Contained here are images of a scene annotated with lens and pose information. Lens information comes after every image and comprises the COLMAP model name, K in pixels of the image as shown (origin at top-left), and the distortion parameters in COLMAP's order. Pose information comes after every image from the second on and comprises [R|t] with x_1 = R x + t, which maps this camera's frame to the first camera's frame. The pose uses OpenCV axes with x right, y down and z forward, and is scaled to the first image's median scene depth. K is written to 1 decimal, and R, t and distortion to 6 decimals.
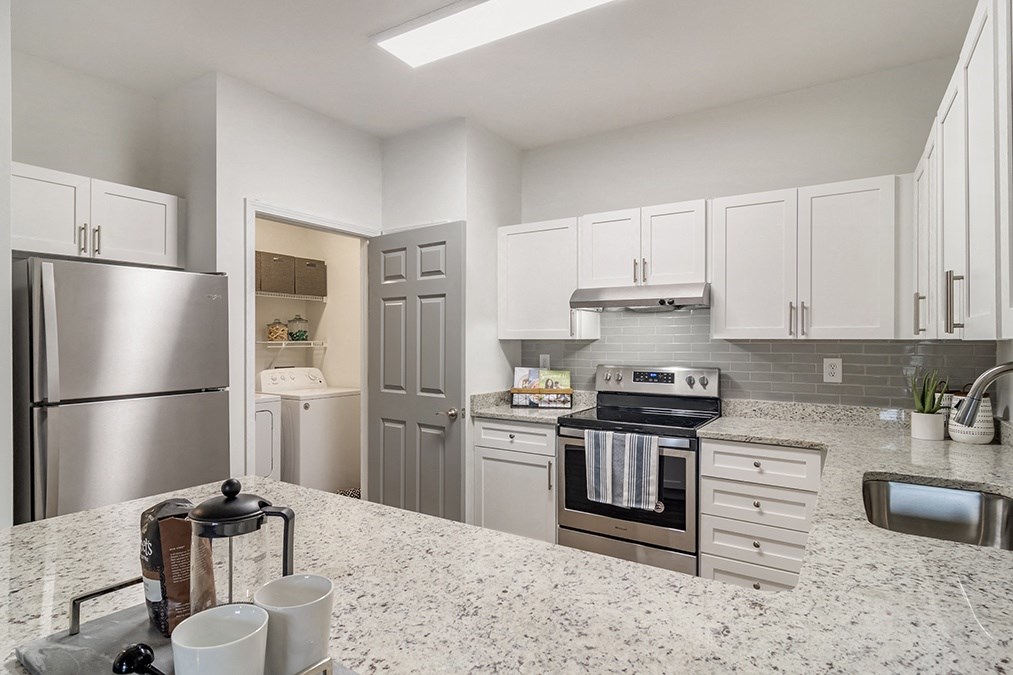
lens RADIAL K [[548.6, 0, 505.6], [0, 548.6, 340.9], [0, 0, 1]] dist [0.003171, 0.000593]
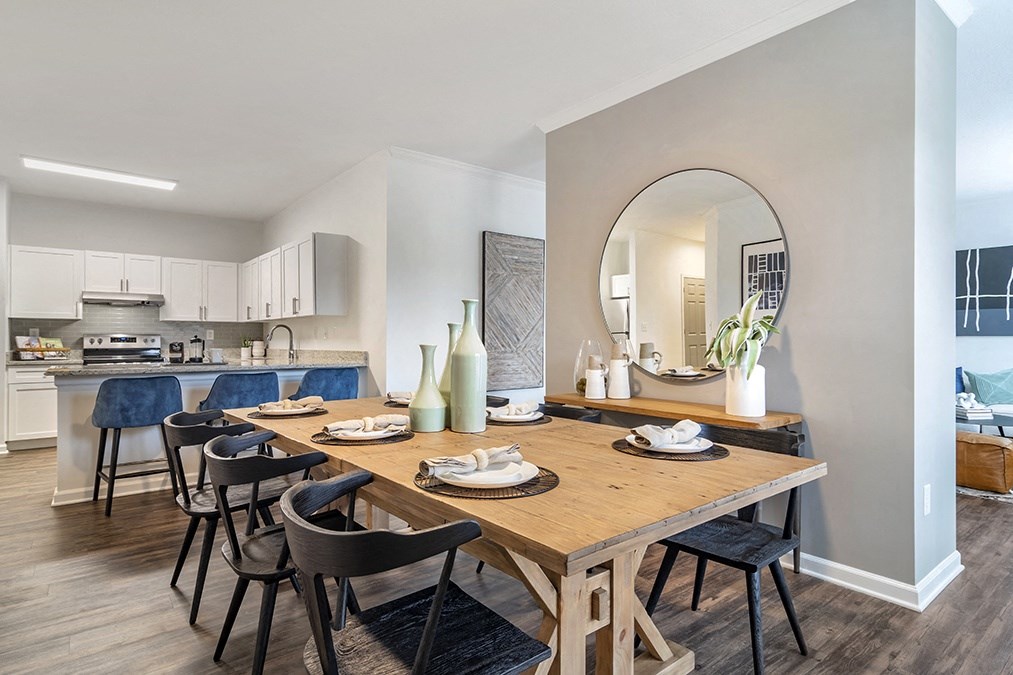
lens RADIAL K [[548.6, 0, 506.2], [0, 548.6, 338.9], [0, 0, 1]] dist [0.003171, 0.000593]
pose [[0.310945, -0.003280, 0.950422, -1.166419], [-0.002682, 0.999987, 0.004328, 0.052441], [-0.950424, -0.003895, 0.310932, -0.896874]]
